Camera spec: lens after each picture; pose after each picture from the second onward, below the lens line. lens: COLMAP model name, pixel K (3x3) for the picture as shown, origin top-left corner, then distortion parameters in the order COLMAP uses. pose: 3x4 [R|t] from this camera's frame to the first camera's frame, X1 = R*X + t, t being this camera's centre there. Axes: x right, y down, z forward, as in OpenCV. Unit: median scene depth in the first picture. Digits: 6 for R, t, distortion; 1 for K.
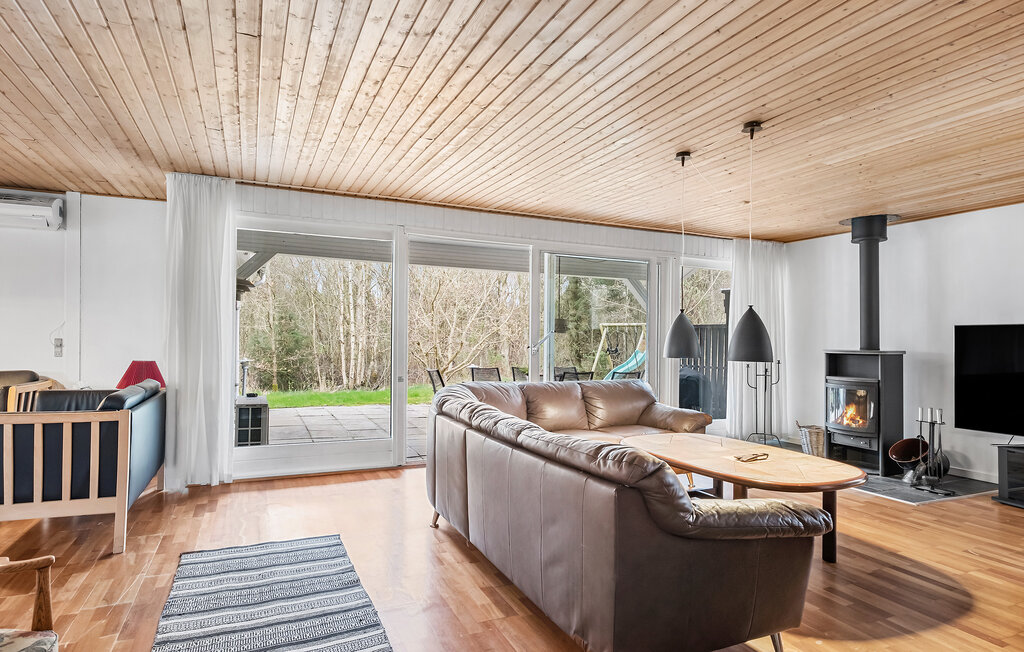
lens RADIAL K [[565.2, 0, 505.1], [0, 565.2, 331.4], [0, 0, 1]] dist [0.024407, 0.001897]
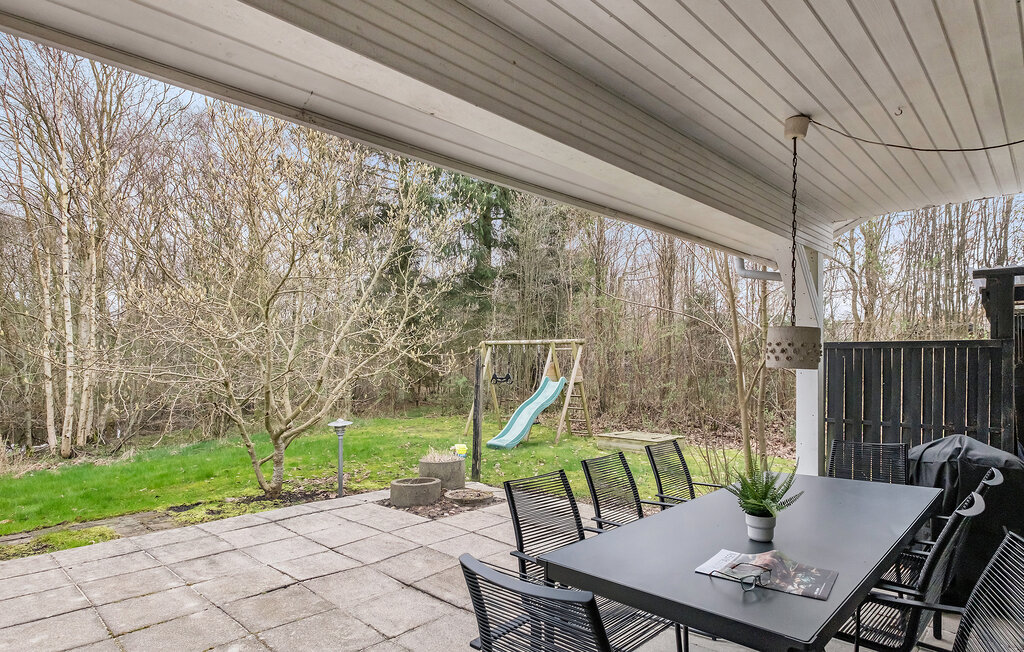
lens RADIAL K [[565.2, 0, 519.2], [0, 565.2, 325.7], [0, 0, 1]] dist [0.024407, 0.001897]
pose [[0.922131, 0.000465, 0.386877, -0.062437], [0.014821, 0.999223, -0.036528, -0.004982], [-0.386593, 0.039418, 0.921408, 0.240442]]
